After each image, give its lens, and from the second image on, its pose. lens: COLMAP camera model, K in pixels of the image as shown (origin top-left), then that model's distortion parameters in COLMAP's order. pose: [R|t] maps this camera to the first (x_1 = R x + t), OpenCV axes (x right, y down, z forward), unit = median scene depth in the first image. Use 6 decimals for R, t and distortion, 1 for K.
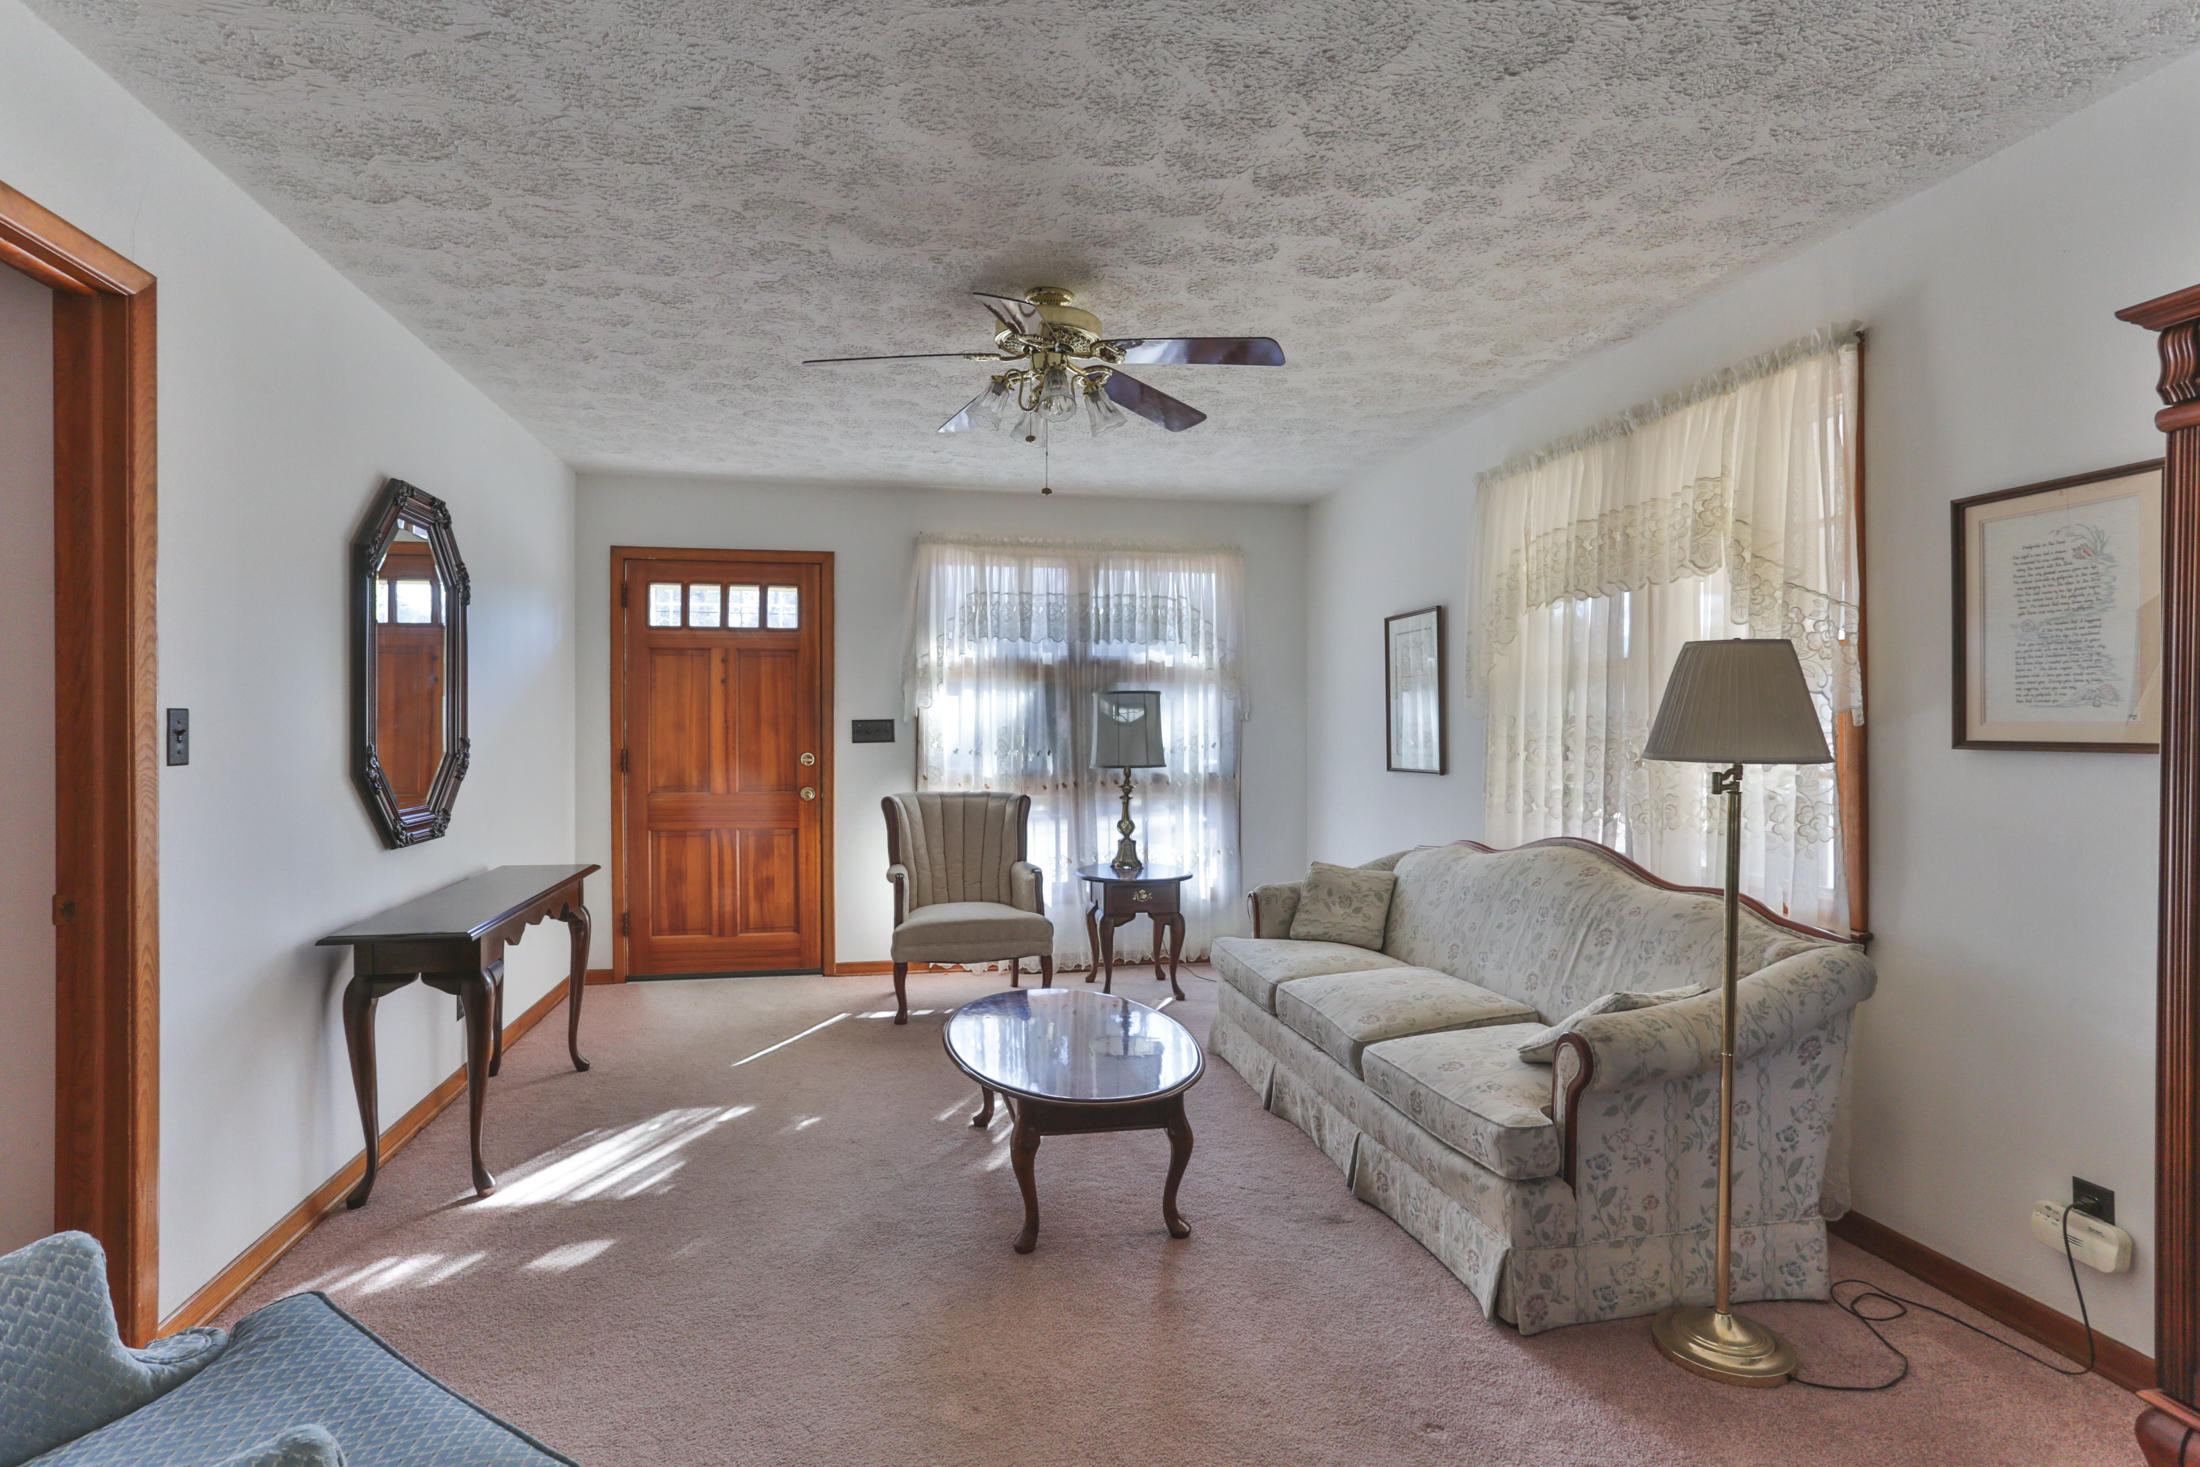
lens RADIAL K [[1131.9, 0, 1102.3], [0, 1131.9, 732.1], [0, 0, 1]] dist [-0.017309, 0.002653]
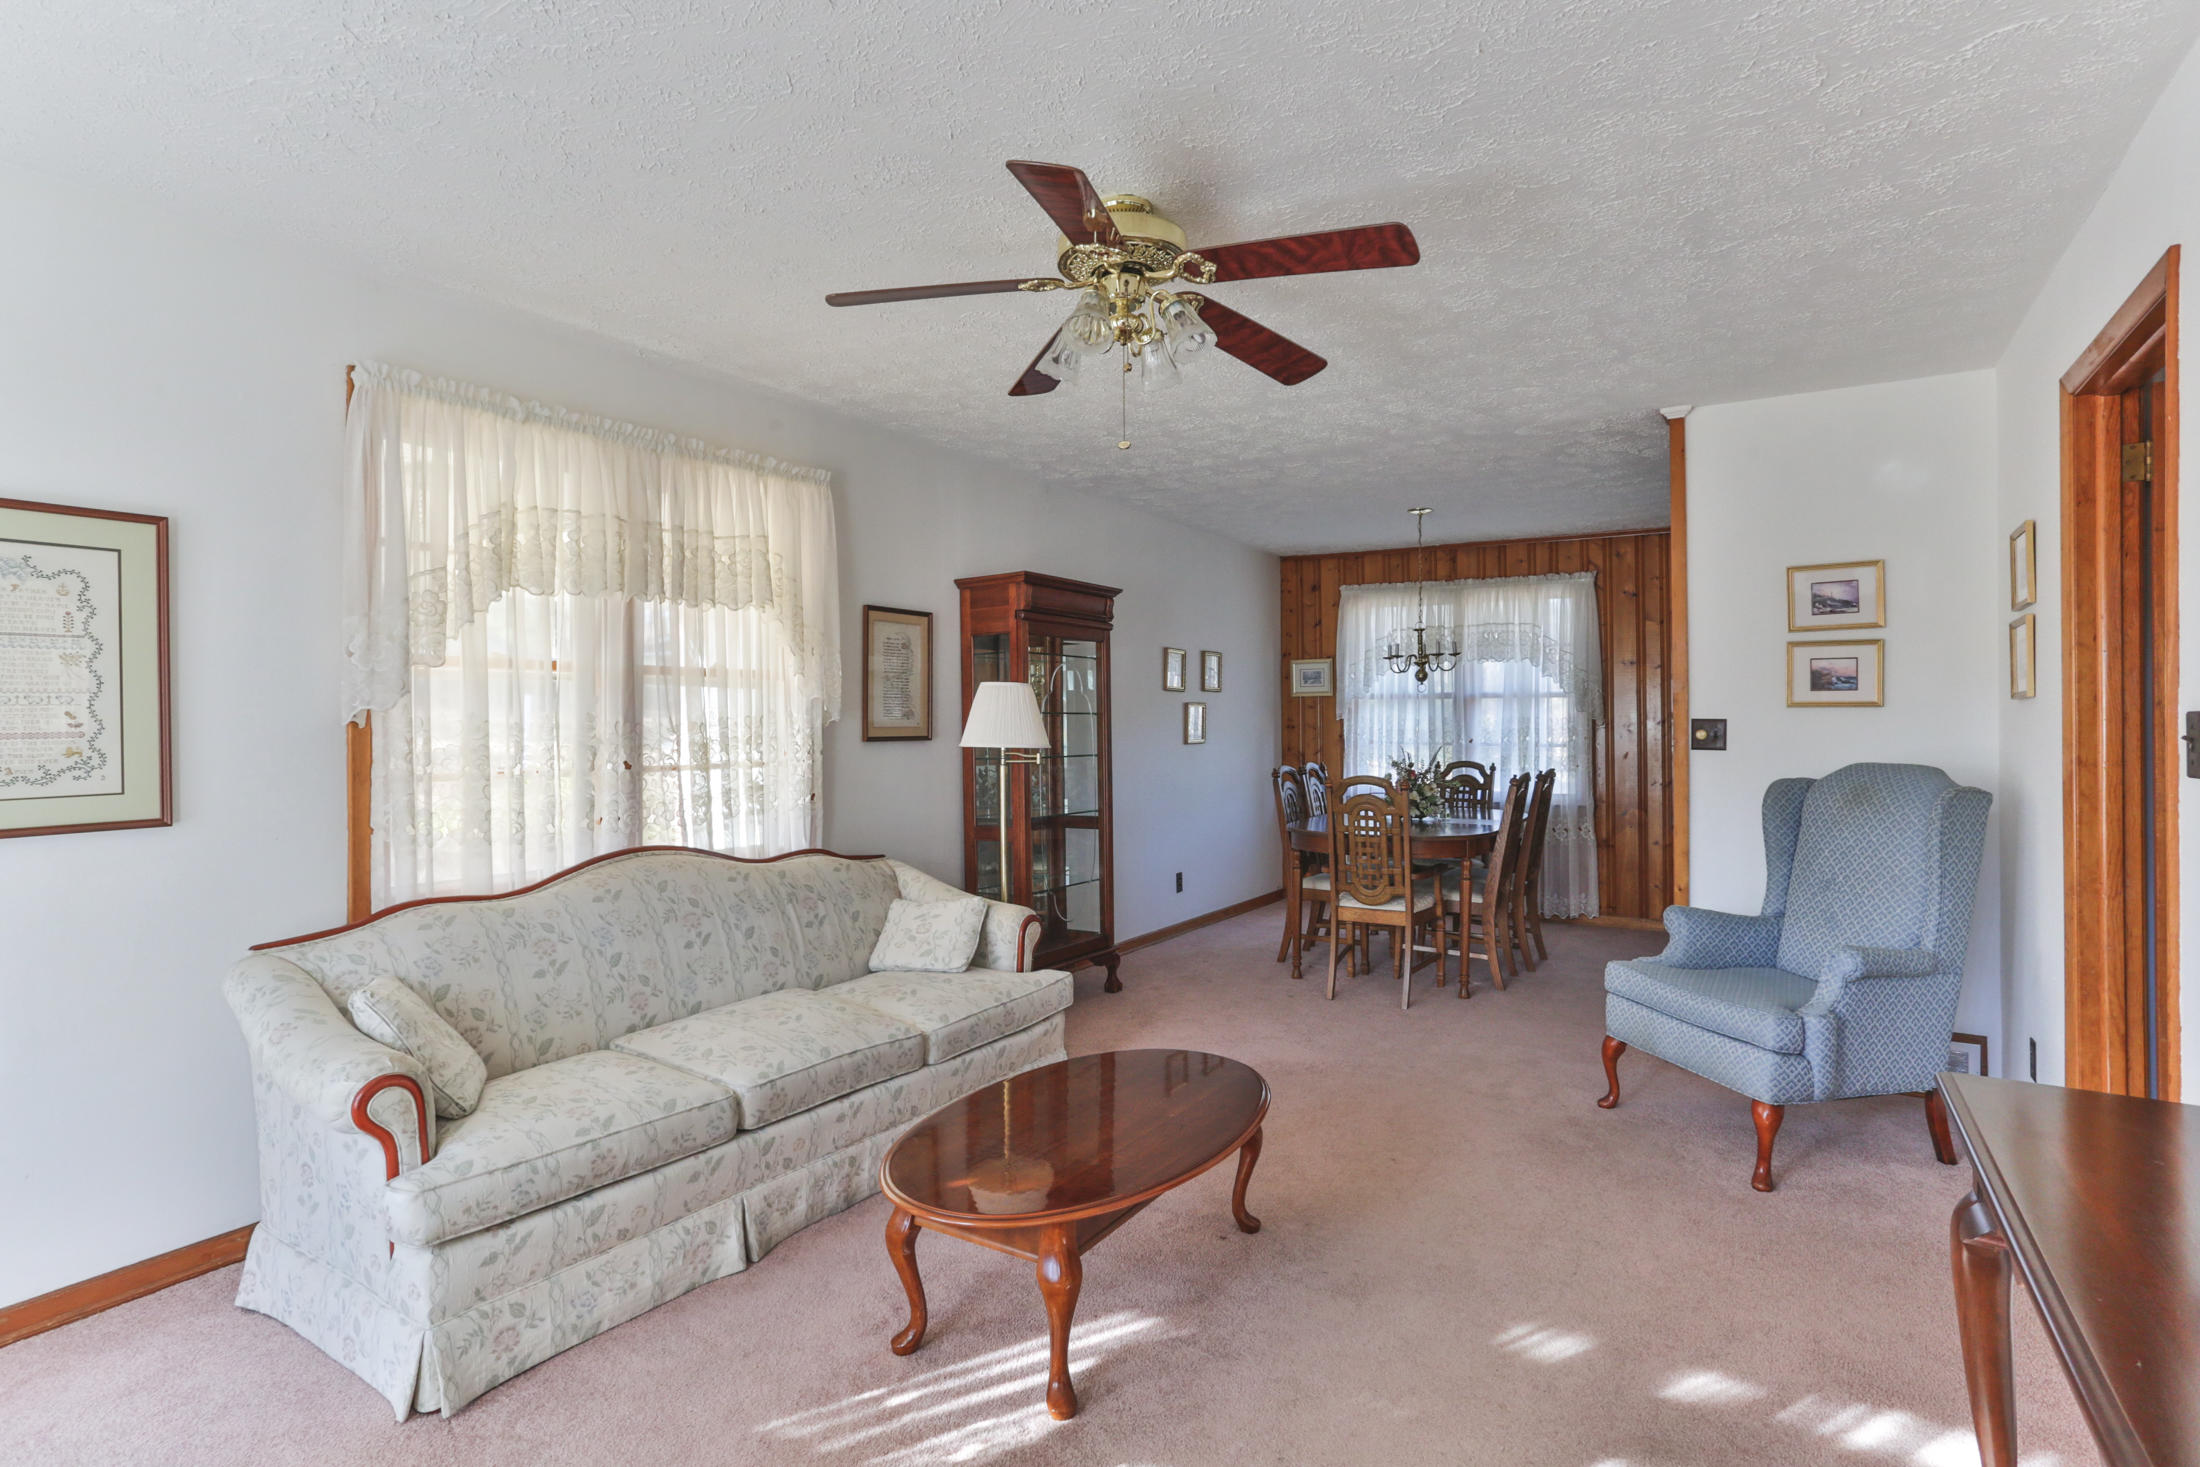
lens RADIAL K [[1131.9, 0, 1110.0], [0, 1131.9, 731.2], [0, 0, 1]] dist [-0.017309, 0.002653]
pose [[-0.729807, -0.004905, 0.683636, -0.619178], [0.005682, 0.999896, 0.013240, -0.018748], [-0.683630, 0.013547, -0.729703, 1.640509]]
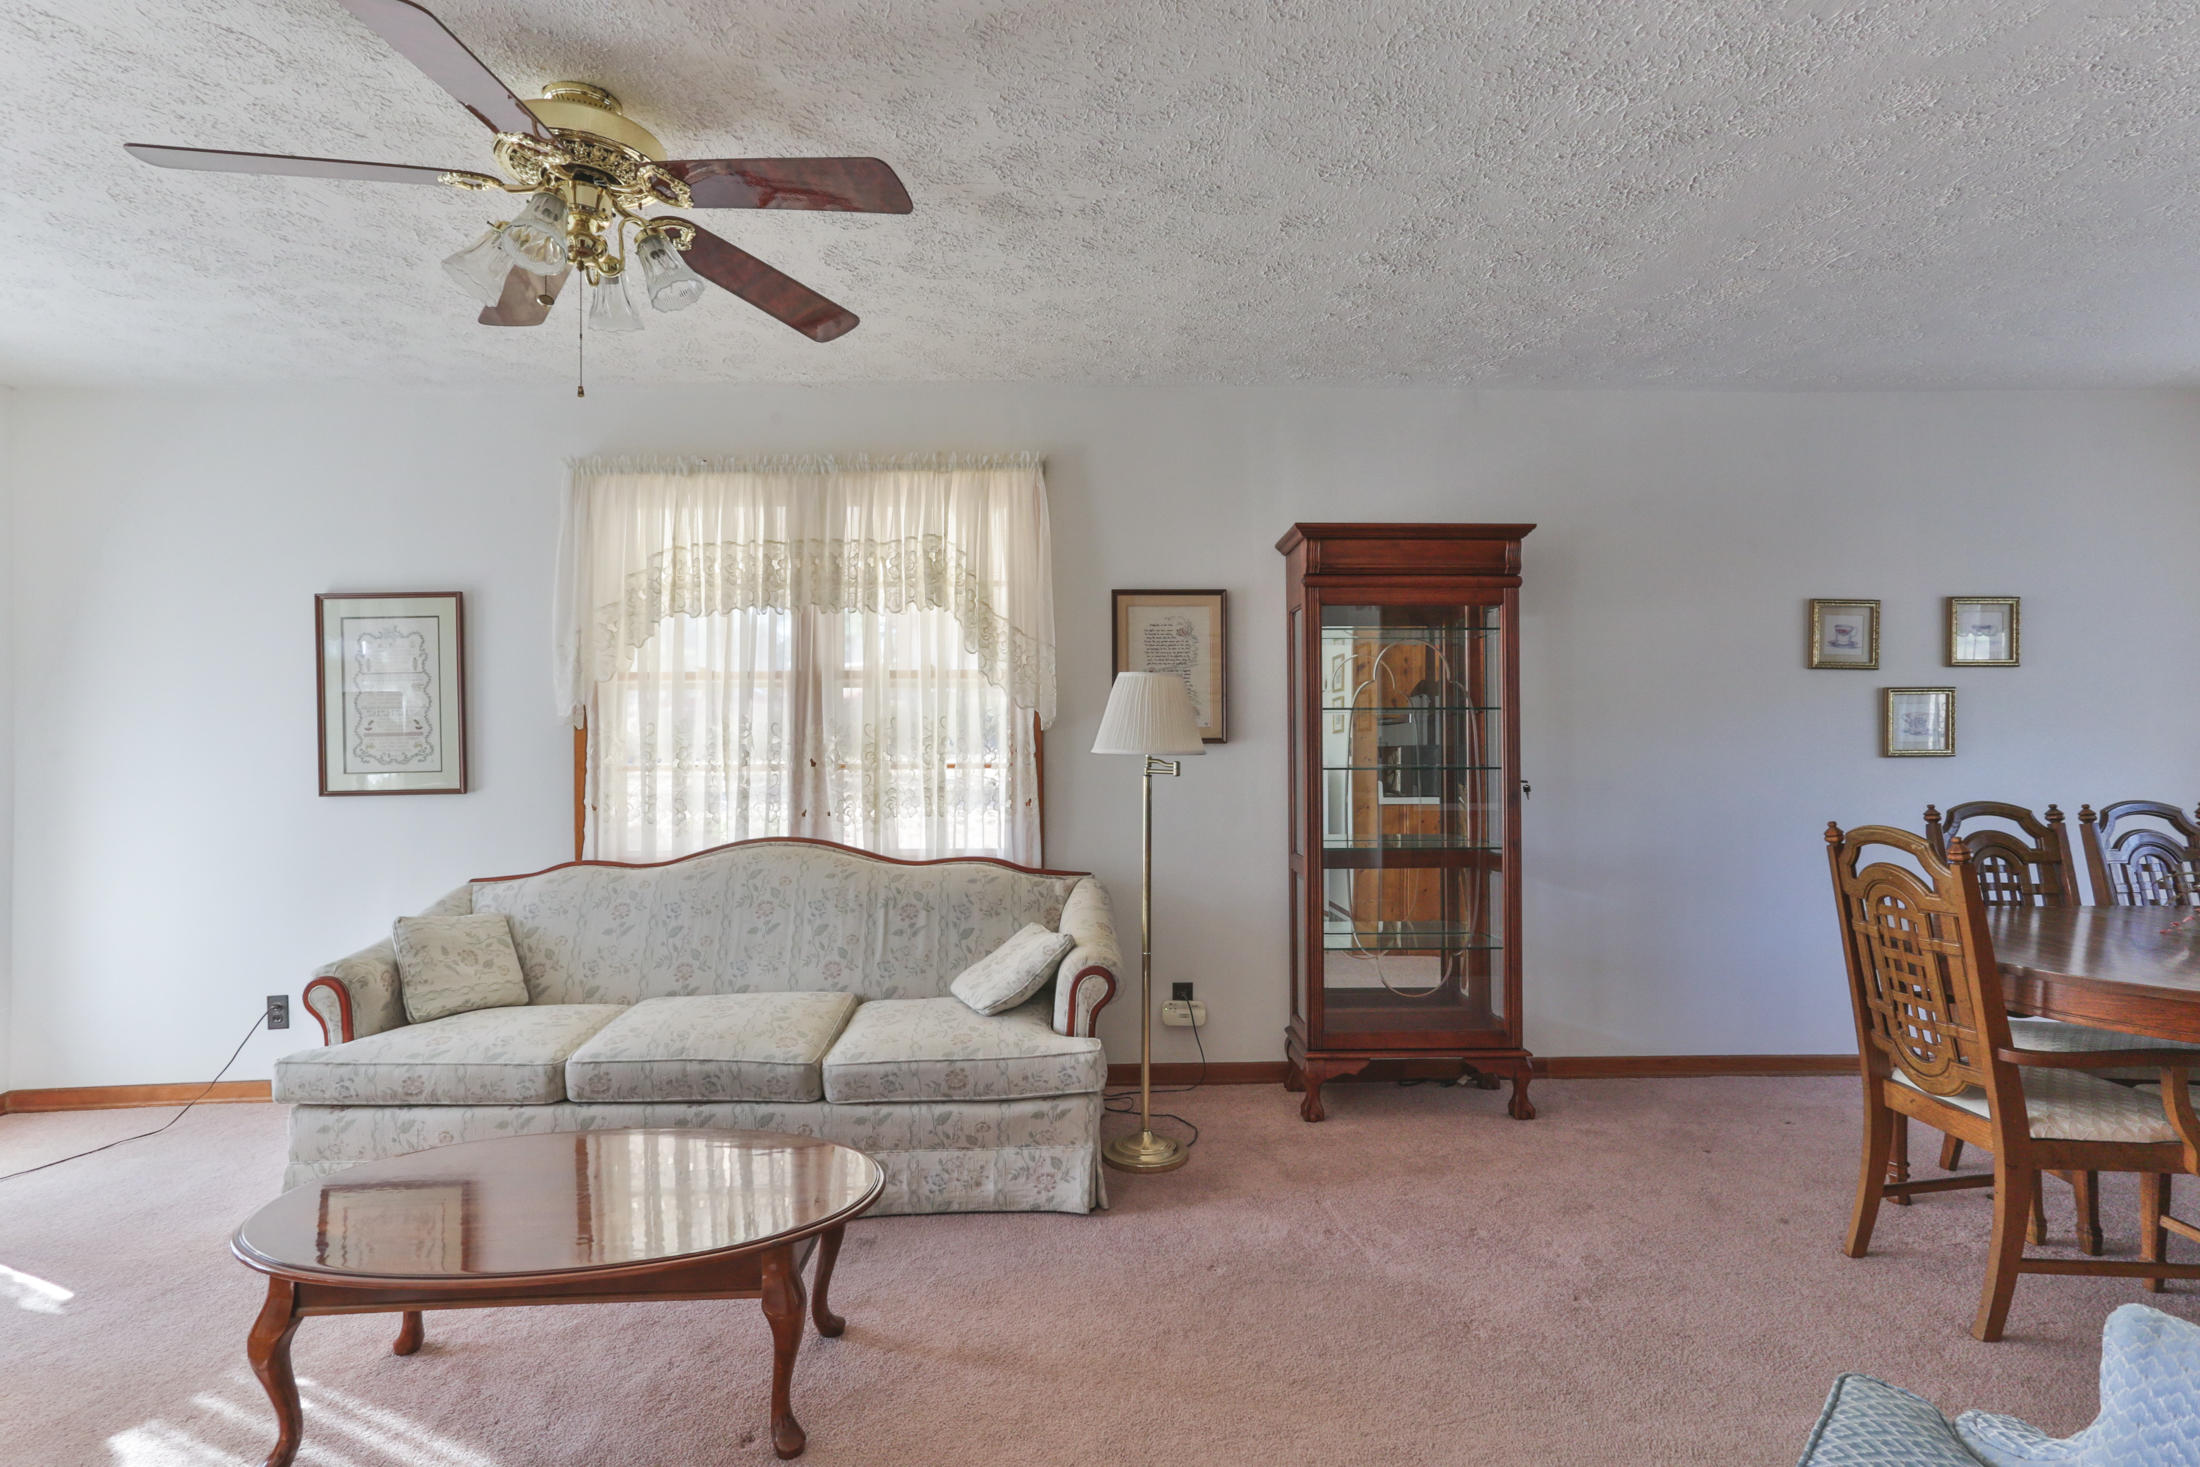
lens RADIAL K [[1131.9, 0, 1090.6], [0, 1131.9, 720.9], [0, 0, 1]] dist [-0.017309, 0.002653]
pose [[0.155501, 0.006166, 0.987816, -0.680628], [0.013786, 0.999870, -0.008412, -0.003379], [-0.987739, 0.014926, 0.155396, 0.620738]]
